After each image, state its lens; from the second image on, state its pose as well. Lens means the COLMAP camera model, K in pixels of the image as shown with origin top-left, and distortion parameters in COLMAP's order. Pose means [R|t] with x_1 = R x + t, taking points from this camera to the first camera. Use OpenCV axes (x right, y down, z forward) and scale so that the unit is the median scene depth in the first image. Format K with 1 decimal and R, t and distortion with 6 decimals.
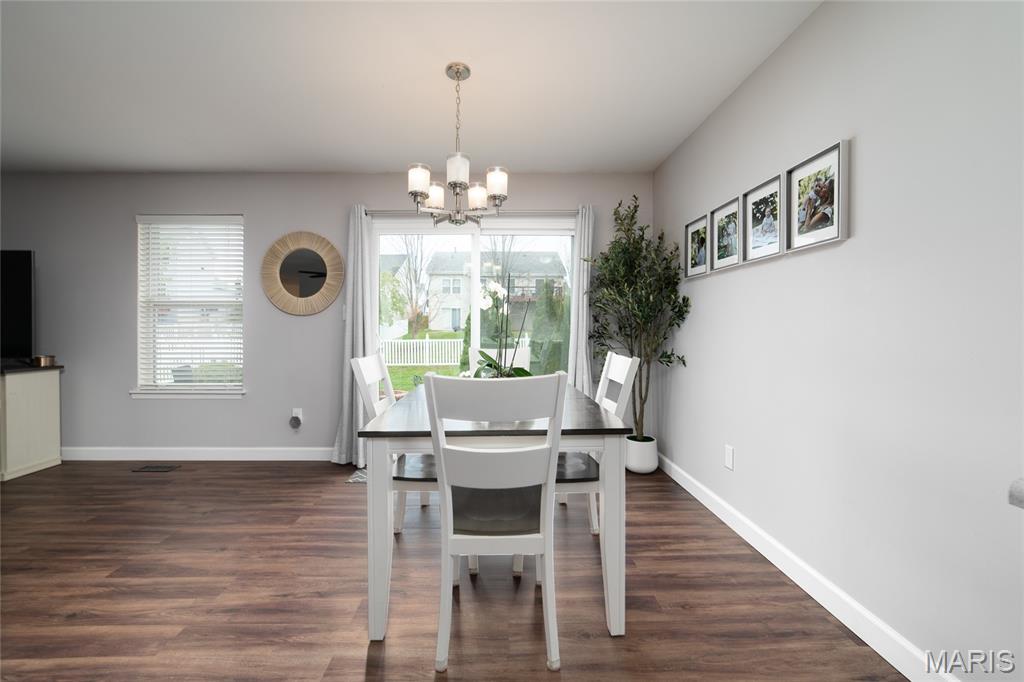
lens RADIAL K [[398.1, 0, 516.3], [0, 398.1, 335.8], [0, 0, 1]] dist [-0.023124, 0.007534]
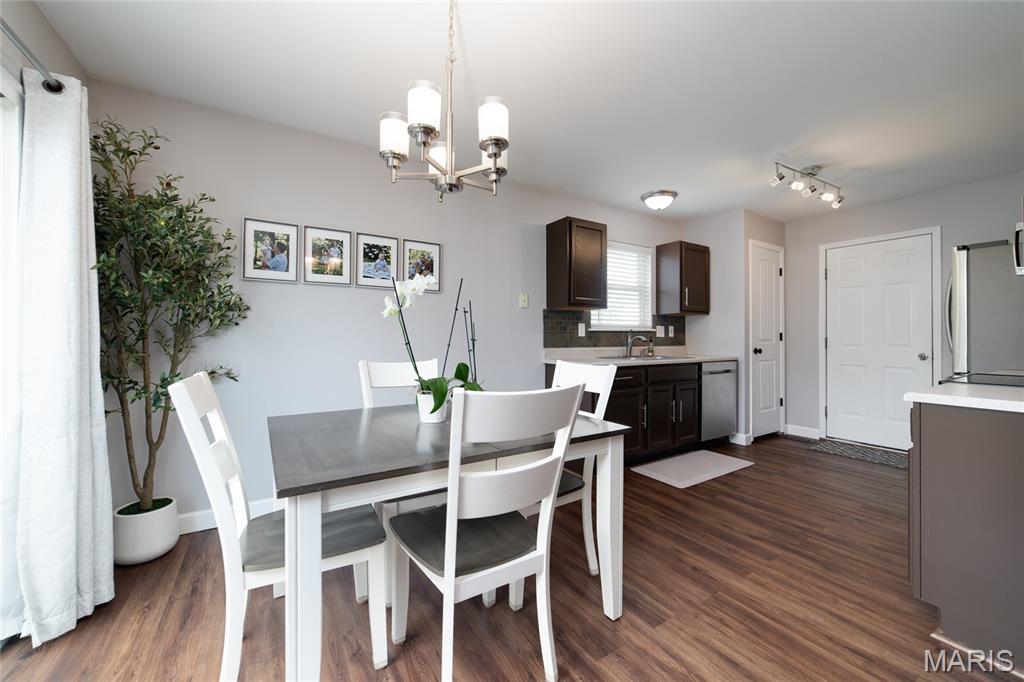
lens RADIAL K [[398.1, 0, 516.3], [0, 398.1, 335.8], [0, 0, 1]] dist [-0.023124, 0.007534]
pose [[-0.505760, 0.004787, 0.862661, -0.959438], [0.016798, 0.999850, 0.004301, -0.024791], [-0.862511, 0.016666, -0.505764, 1.462824]]
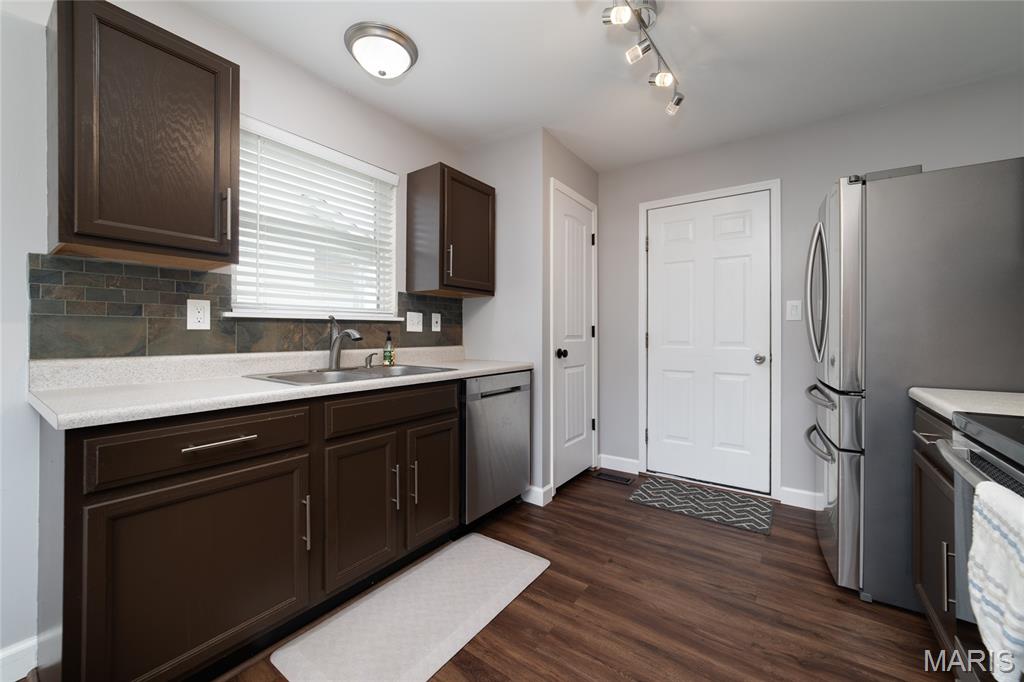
lens RADIAL K [[398.1, 0, 516.3], [0, 398.1, 335.8], [0, 0, 1]] dist [-0.023124, 0.007534]
pose [[-0.798337, -0.002155, 0.602207, -0.436896], [0.012329, 0.999726, 0.019922, -0.000391], [-0.602085, 0.023329, -0.798091, 0.357005]]
